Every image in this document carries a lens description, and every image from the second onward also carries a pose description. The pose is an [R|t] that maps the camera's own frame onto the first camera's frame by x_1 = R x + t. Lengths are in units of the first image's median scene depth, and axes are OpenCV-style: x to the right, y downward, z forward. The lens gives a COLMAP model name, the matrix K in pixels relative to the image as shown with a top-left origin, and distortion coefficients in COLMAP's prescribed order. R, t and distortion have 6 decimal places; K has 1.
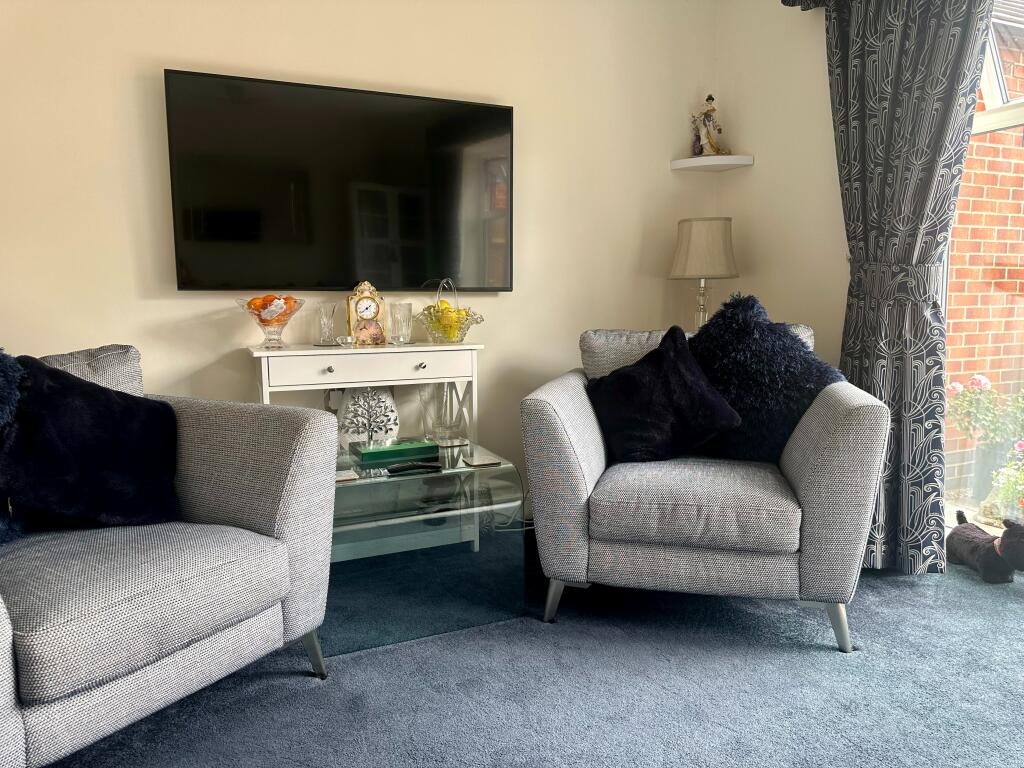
lens RADIAL K [[710.7, 0, 512.0], [0, 710.7, 384.0], [0, 0, 1]] dist [0.000605, -0.001987]
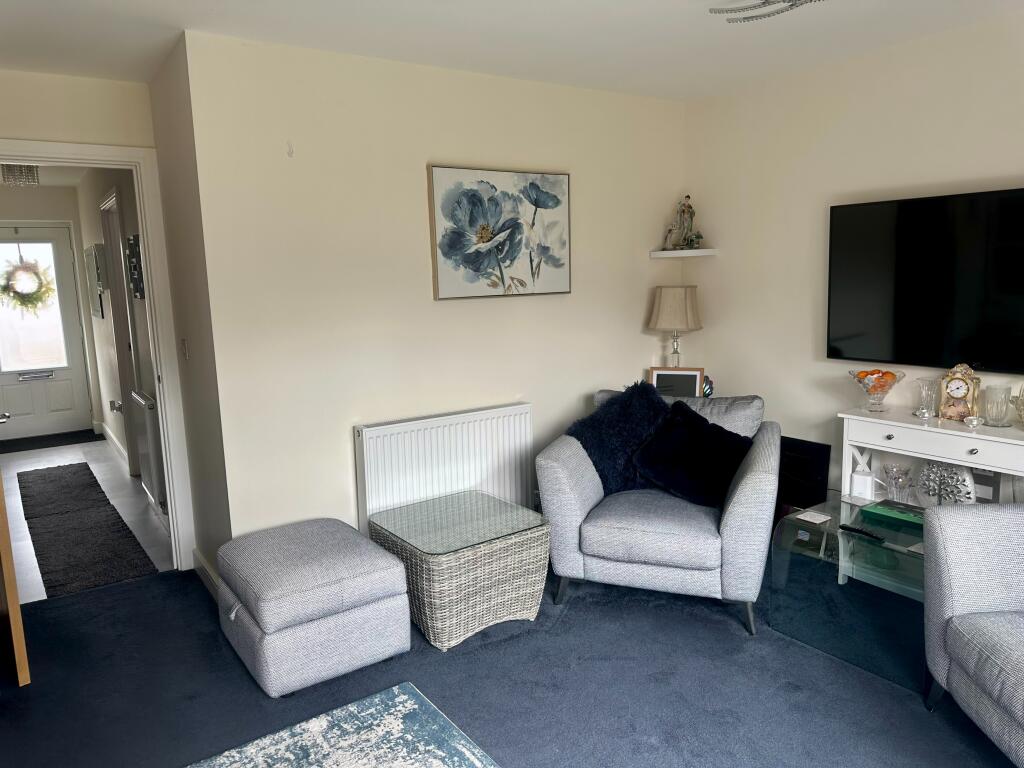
lens RADIAL K [[710.7, 0, 512.0], [0, 710.7, 384.0], [0, 0, 1]] dist [0.000605, -0.001987]
pose [[0.197583, 0.148509, -0.968972, 0.737031], [-0.083835, 0.987396, 0.134238, -0.205456], [0.976695, 0.054711, 0.207543, 0.093671]]
